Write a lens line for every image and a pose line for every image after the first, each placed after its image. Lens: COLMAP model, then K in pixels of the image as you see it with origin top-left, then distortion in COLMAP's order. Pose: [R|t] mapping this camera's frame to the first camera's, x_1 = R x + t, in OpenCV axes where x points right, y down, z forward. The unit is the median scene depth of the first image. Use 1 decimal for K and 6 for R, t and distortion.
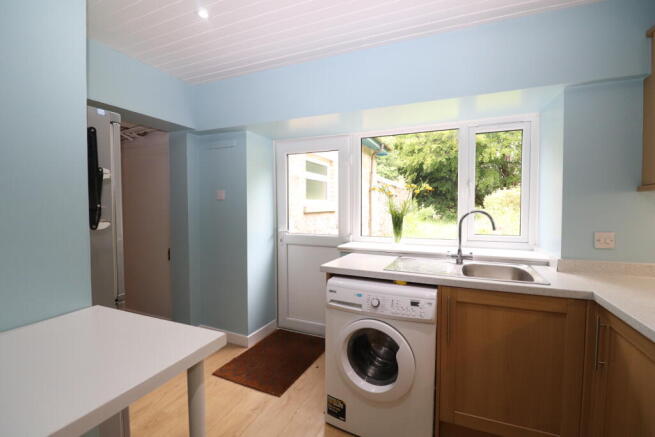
lens RADIAL K [[303.0, 0, 326.9], [0, 303.0, 213.3], [0, 0, 1]] dist [-0.001559, -0.000725]
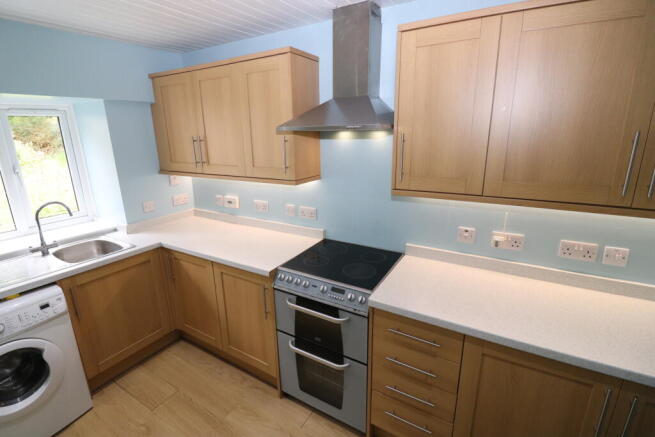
lens RADIAL K [[303.0, 0, 326.9], [0, 303.0, 213.3], [0, 0, 1]] dist [-0.001559, -0.000725]
pose [[0.139177, -0.247177, 0.958923, -0.515576], [0.044297, 0.968932, 0.243328, -0.238047], [-0.989276, 0.008611, 0.145803, -0.153851]]
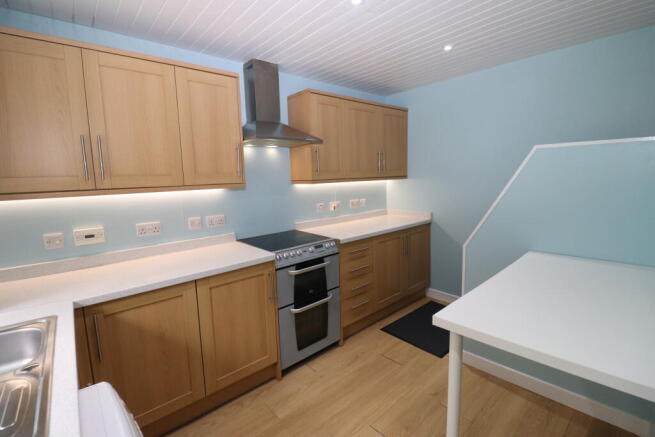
lens RADIAL K [[303.0, 0, 326.9], [0, 303.0, 213.3], [0, 0, 1]] dist [-0.001559, -0.000725]
pose [[-0.902796, -0.007618, 0.430001, -0.276067], [0.058627, 0.988329, 0.140598, -0.105442], [-0.426053, 0.152141, -0.891814, 1.303993]]
